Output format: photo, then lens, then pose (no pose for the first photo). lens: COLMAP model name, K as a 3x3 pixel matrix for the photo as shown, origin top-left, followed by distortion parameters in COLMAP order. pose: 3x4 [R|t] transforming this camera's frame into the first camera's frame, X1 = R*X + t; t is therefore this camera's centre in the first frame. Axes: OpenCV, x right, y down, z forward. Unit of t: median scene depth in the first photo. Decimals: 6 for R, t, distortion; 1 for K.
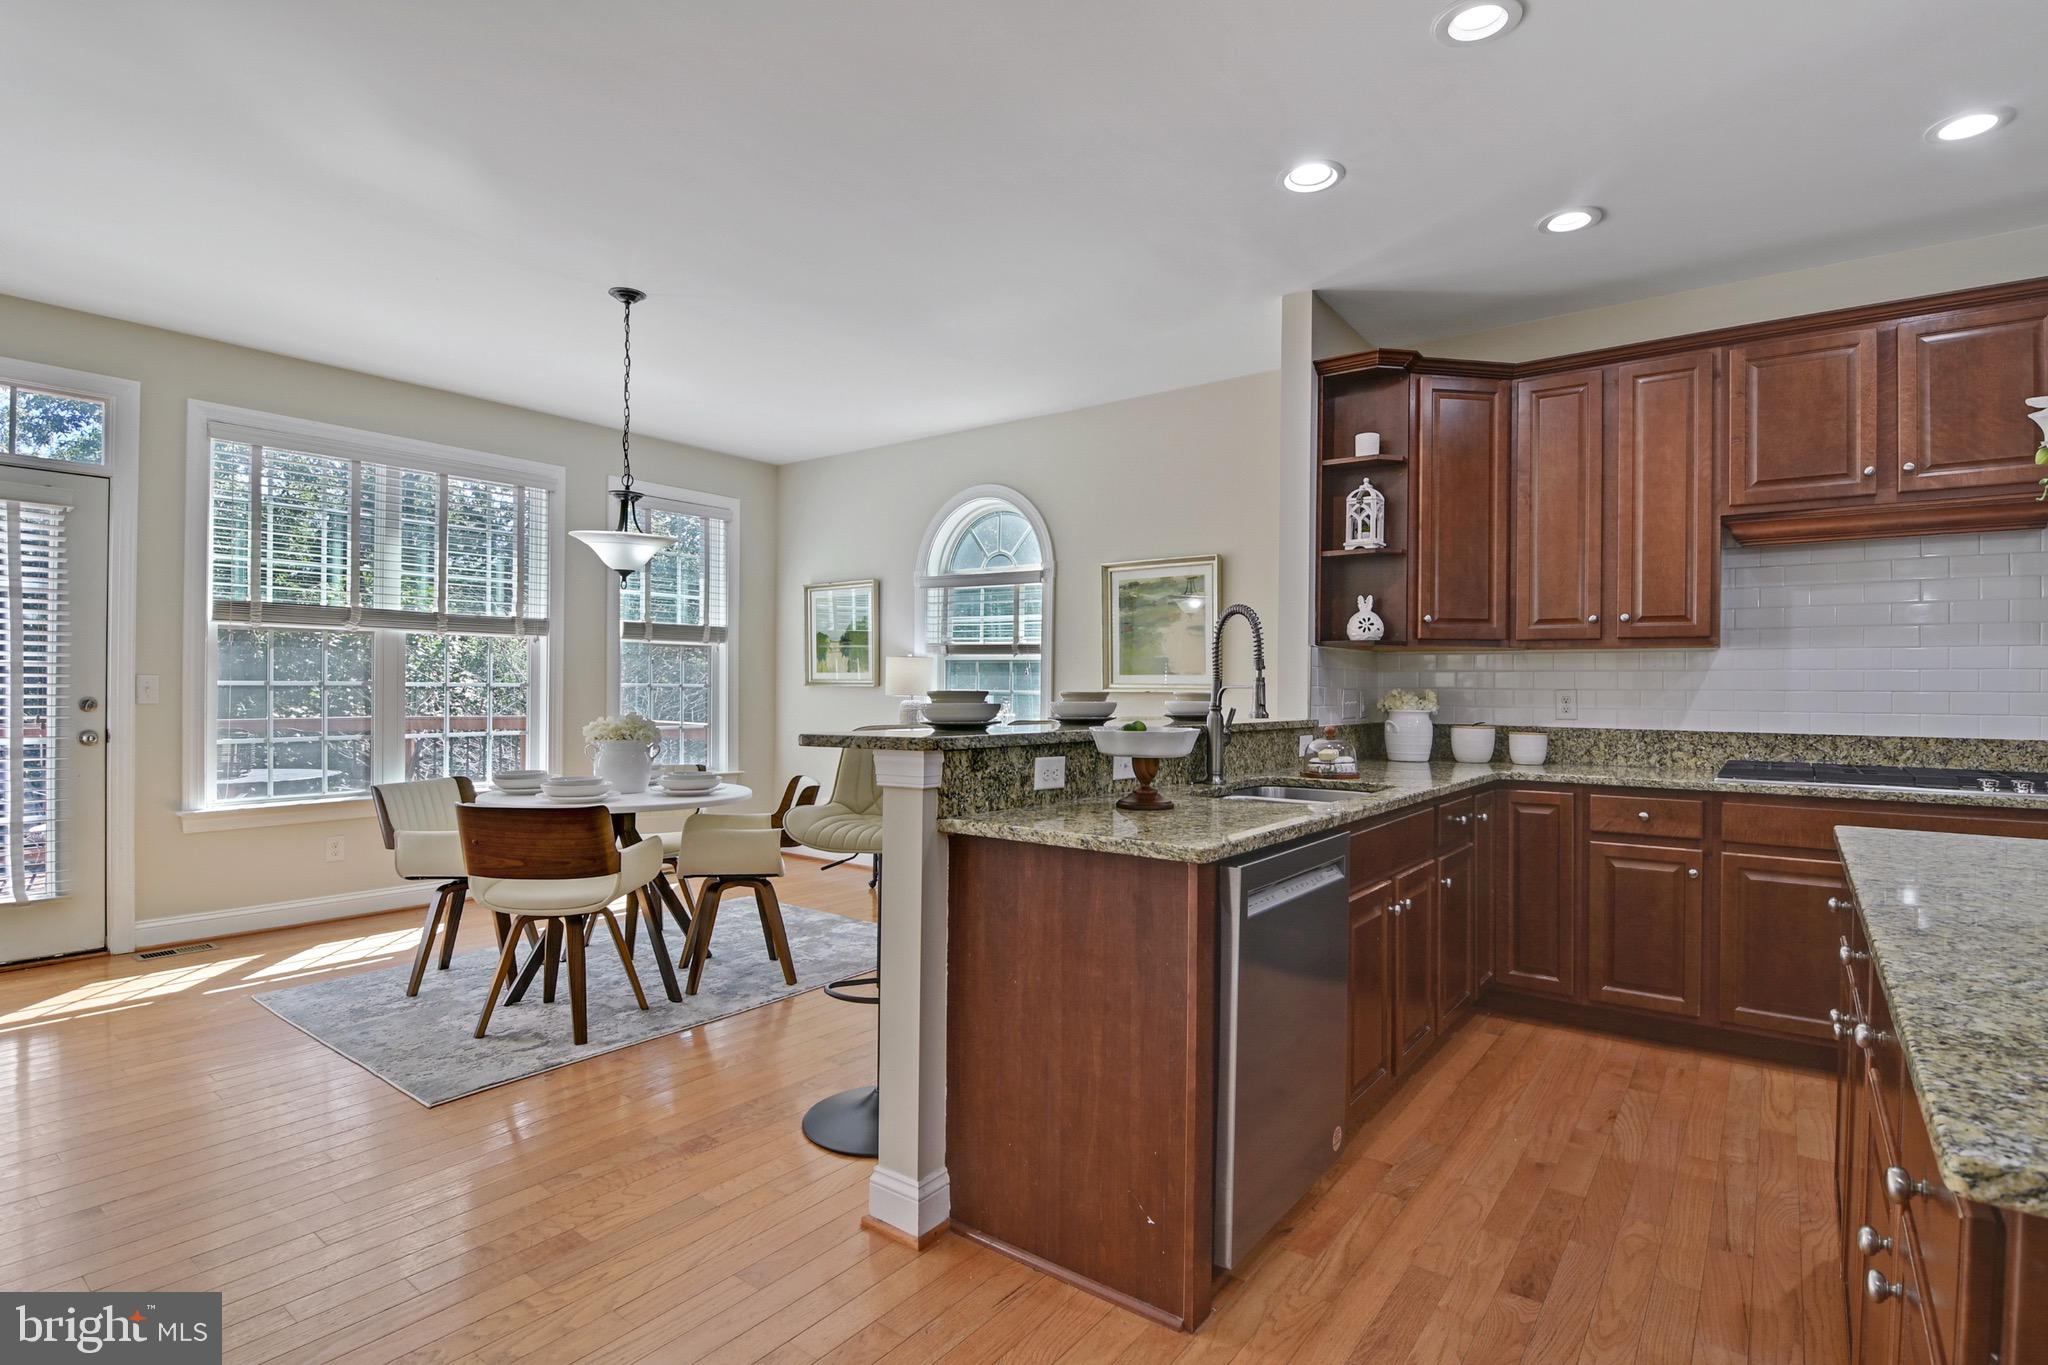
lens RADIAL K [[994.0, 0, 1039.5], [0, 994.0, 685.7], [0, 0, 1]] dist [-0.010217, -0.009139]
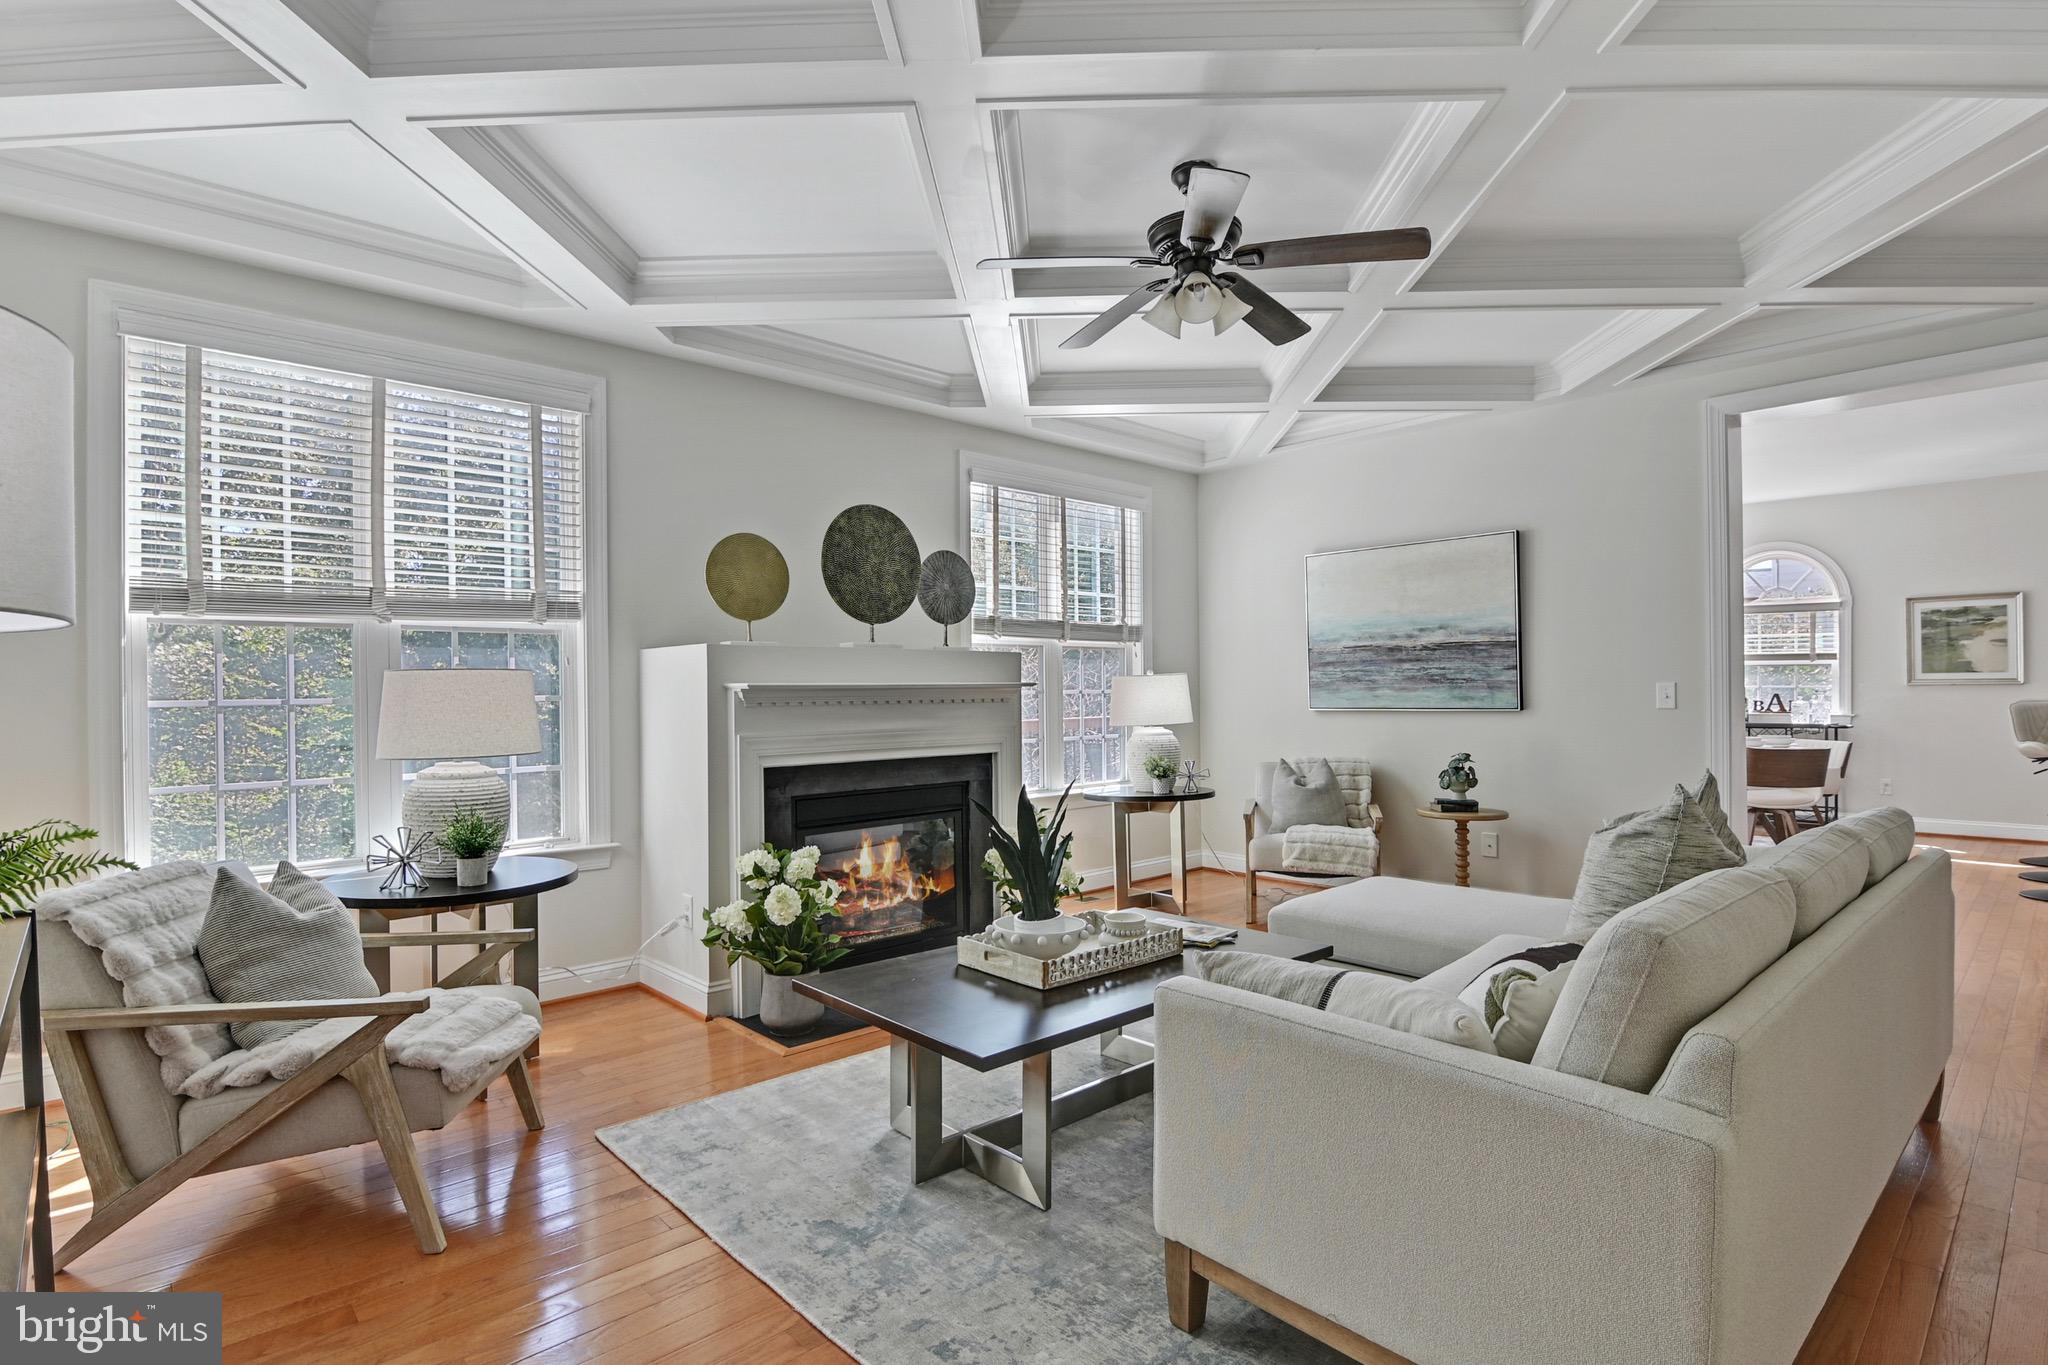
lens RADIAL K [[1022.9, 0, 1065.6], [0, 1022.9, 686.7], [0, 0, 1]] dist [-0.049780, 0.000000]
pose [[0.984358, -0.020196, -0.175021, -1.283623], [0.019554, 0.999794, -0.005392, -0.011031], [0.175094, 0.001885, 0.984550, -0.932977]]
